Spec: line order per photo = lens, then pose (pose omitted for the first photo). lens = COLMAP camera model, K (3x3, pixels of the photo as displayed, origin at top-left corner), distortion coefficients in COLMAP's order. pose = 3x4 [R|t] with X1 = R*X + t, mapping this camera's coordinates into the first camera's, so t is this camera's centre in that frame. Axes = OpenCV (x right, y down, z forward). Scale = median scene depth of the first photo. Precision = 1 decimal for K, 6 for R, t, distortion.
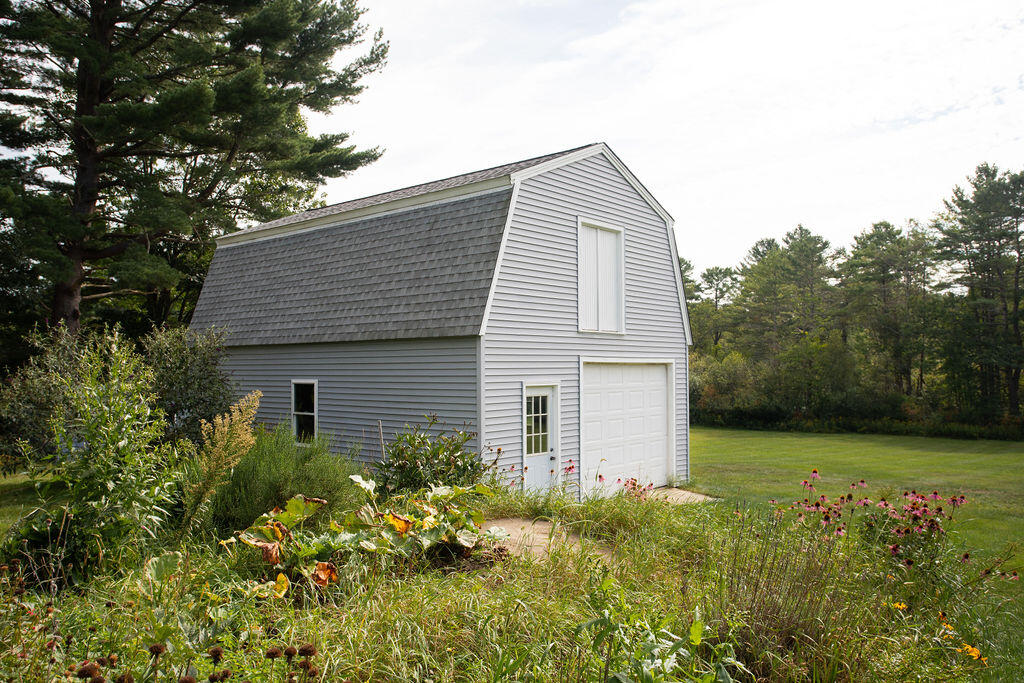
lens RADIAL K [[783.9, 0, 512.0], [0, 783.9, 341.5], [0, 0, 1]] dist [0.002864, 0.005911]
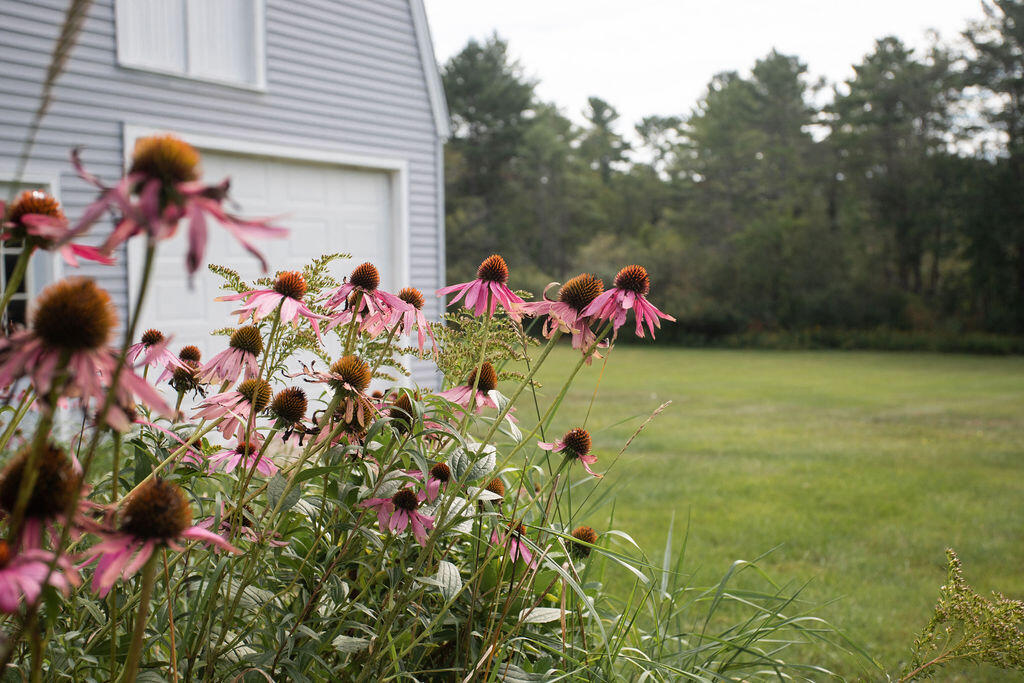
lens RADIAL K [[1100.7, 0, 512.0], [0, 1100.7, 341.5], [0, 0, 1]] dist [-0.068751, 0.312121]
pose [[0.994743, -0.014058, 0.101430, 0.059731], [0.004935, 0.995962, 0.089639, 0.021578], [-0.102281, -0.088667, 0.990796, 0.092034]]
